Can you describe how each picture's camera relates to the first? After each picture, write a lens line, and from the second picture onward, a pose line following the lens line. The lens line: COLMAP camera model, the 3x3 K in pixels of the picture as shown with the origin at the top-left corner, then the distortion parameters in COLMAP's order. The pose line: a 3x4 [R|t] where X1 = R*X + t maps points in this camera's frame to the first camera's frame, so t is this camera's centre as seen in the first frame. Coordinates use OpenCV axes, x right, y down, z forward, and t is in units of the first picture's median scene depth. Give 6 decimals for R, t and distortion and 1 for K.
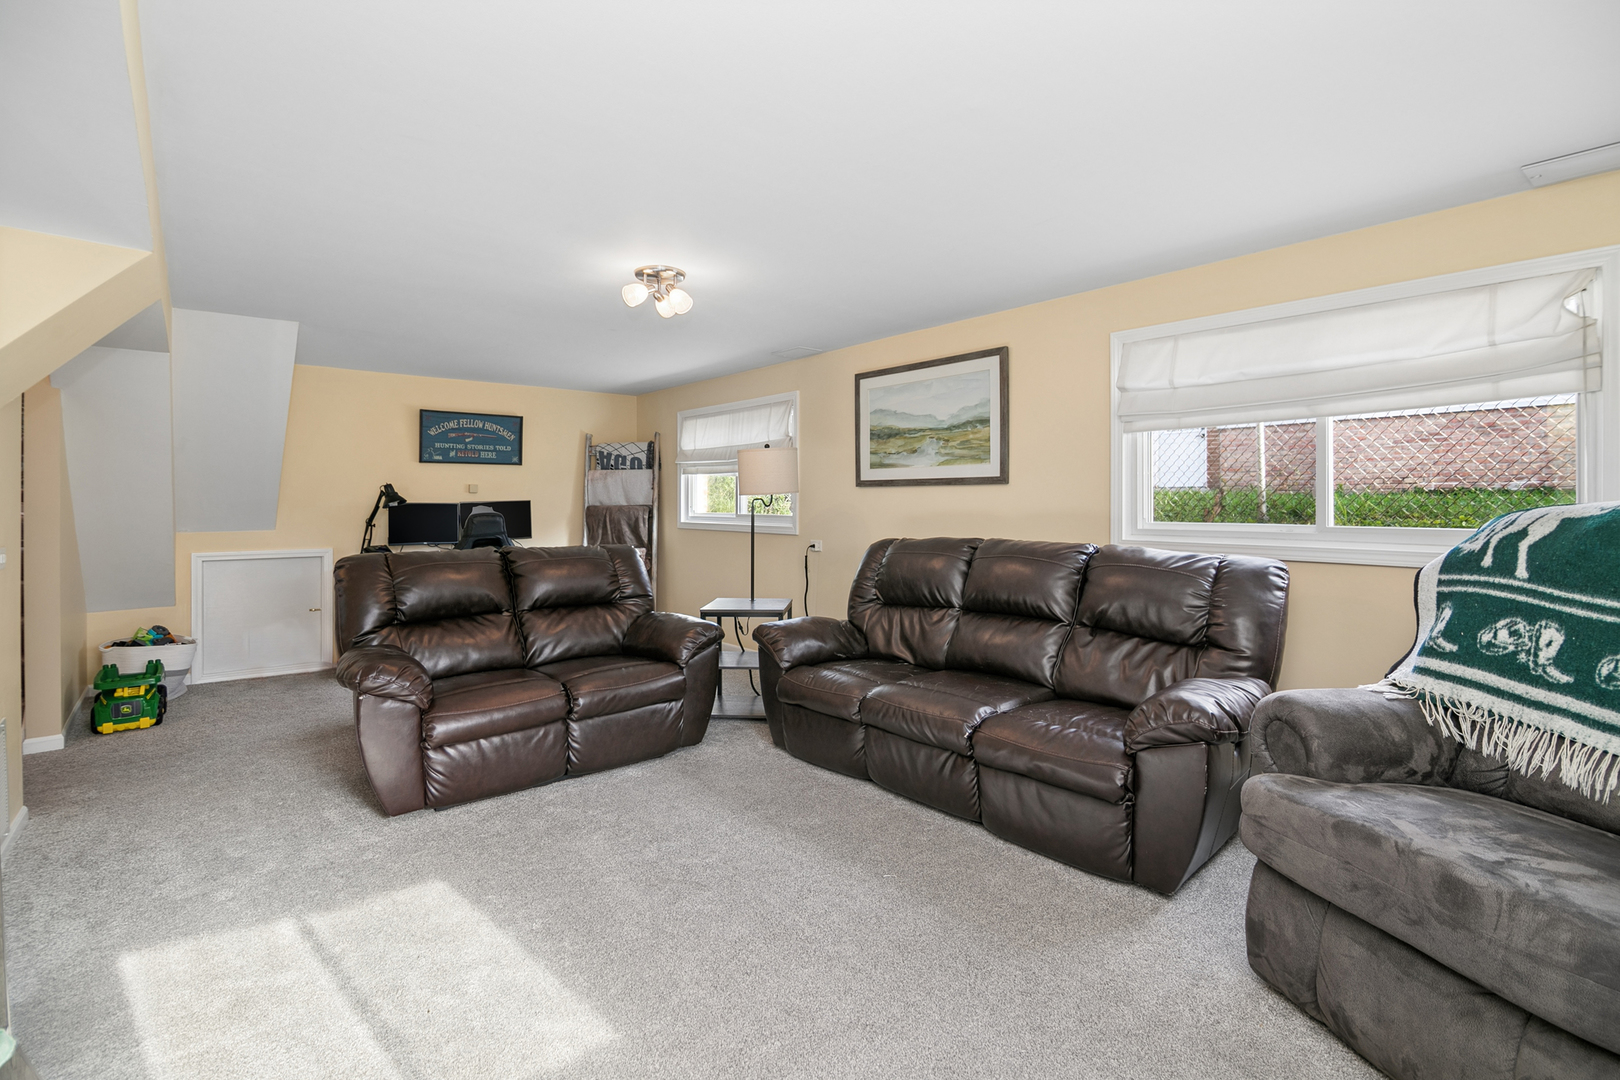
lens RADIAL K [[740.9, 0, 805.1], [0, 740.9, 501.1], [0, 0, 1]] dist [-0.007957, -0.005415]
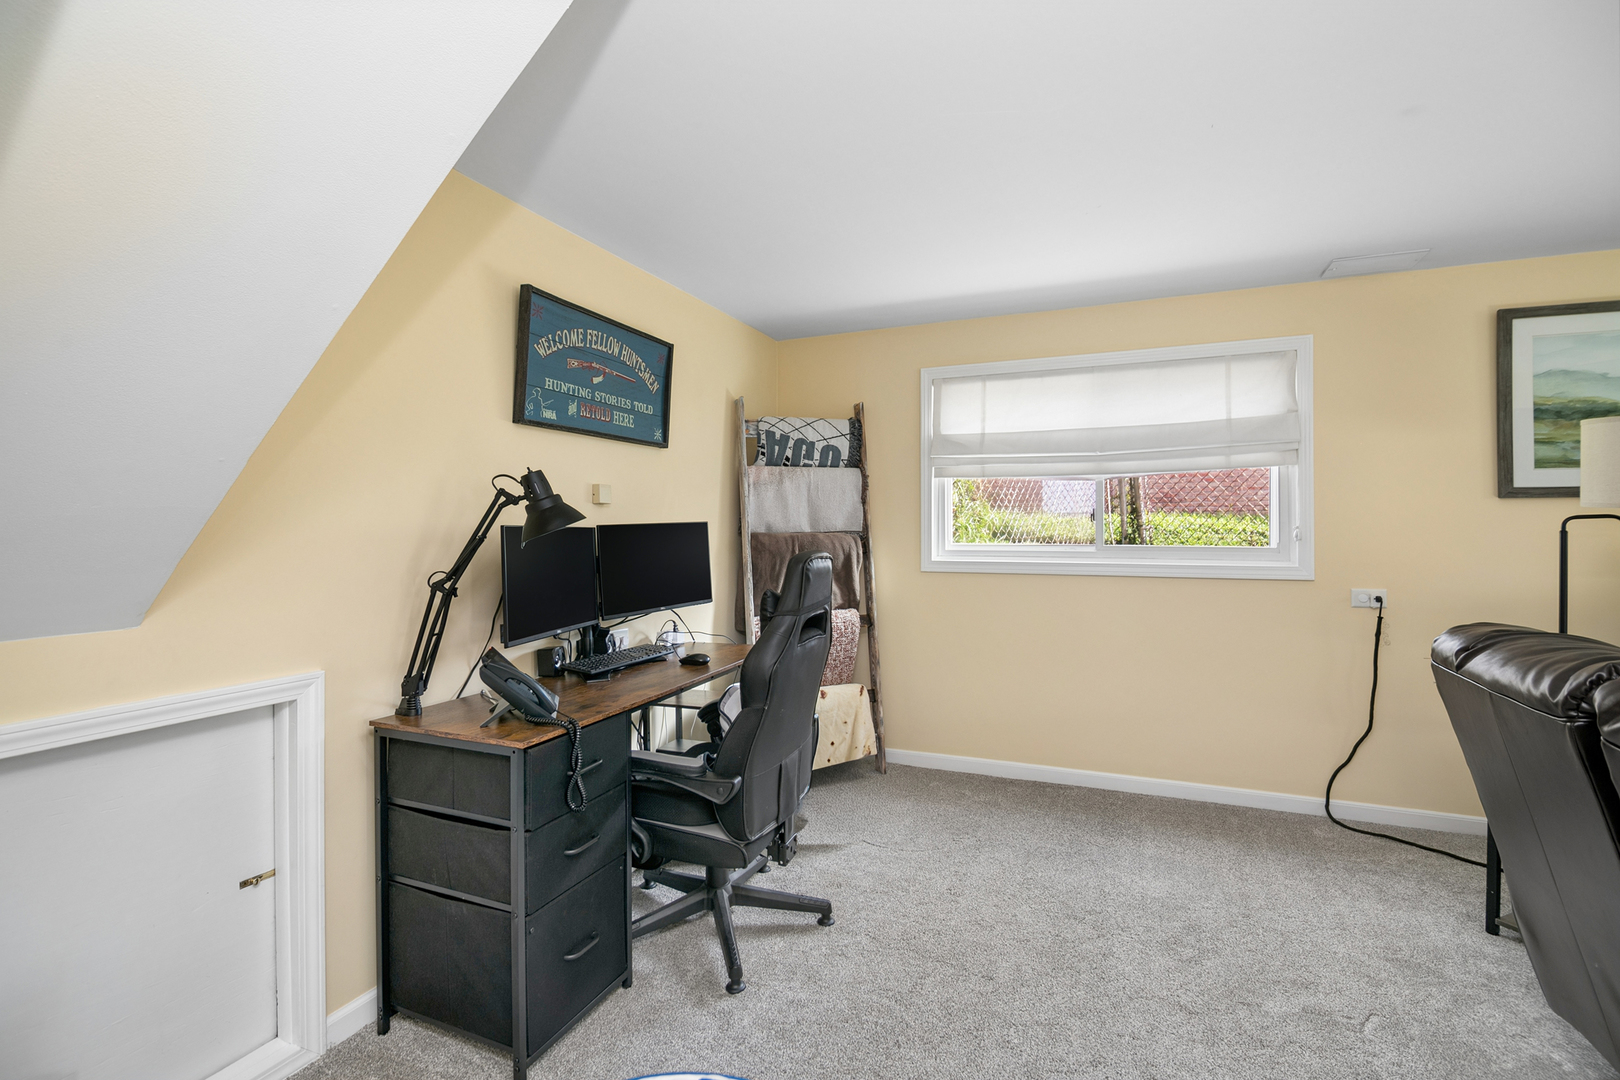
lens RADIAL K [[740.9, 0, 808.6], [0, 740.9, 536.4], [0, 0, 1]] dist [-0.007957, -0.005415]
pose [[0.888647, -0.006626, 0.458545, -0.562025], [0.002602, 0.999952, 0.009406, 0.003884], [-0.458585, -0.007165, 0.888621, 0.583785]]
